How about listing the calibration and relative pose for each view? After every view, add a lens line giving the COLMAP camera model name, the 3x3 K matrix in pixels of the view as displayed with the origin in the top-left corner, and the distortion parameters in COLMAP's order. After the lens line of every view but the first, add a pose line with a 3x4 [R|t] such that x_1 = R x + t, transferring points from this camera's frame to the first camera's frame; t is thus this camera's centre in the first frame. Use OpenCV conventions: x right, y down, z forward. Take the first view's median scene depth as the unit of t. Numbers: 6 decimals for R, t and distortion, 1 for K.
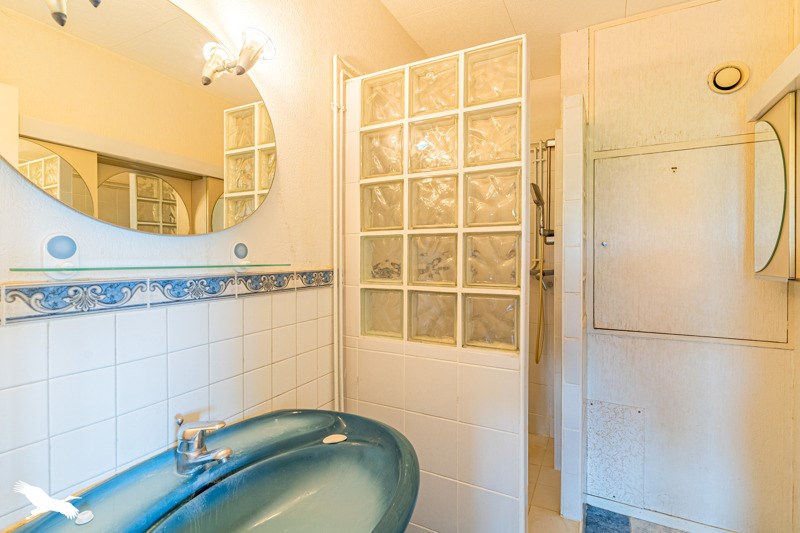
lens RADIAL K [[395.7, 0, 398.7], [0, 395.7, 262.3], [0, 0, 1]] dist [-0.000282, 0.000323]
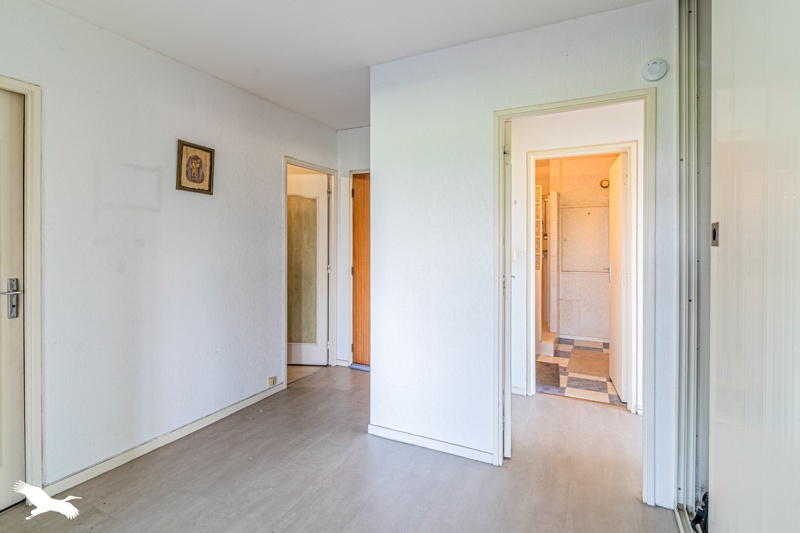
lens RADIAL K [[395.7, 0, 399.1], [0, 395.7, 266.4], [0, 0, 1]] dist [-0.000282, 0.000323]
pose [[0.998839, 0.004091, 0.048005, -0.748794], [-0.003799, 0.999974, -0.006167, 0.163779], [-0.048029, 0.005977, 0.998828, -1.654853]]
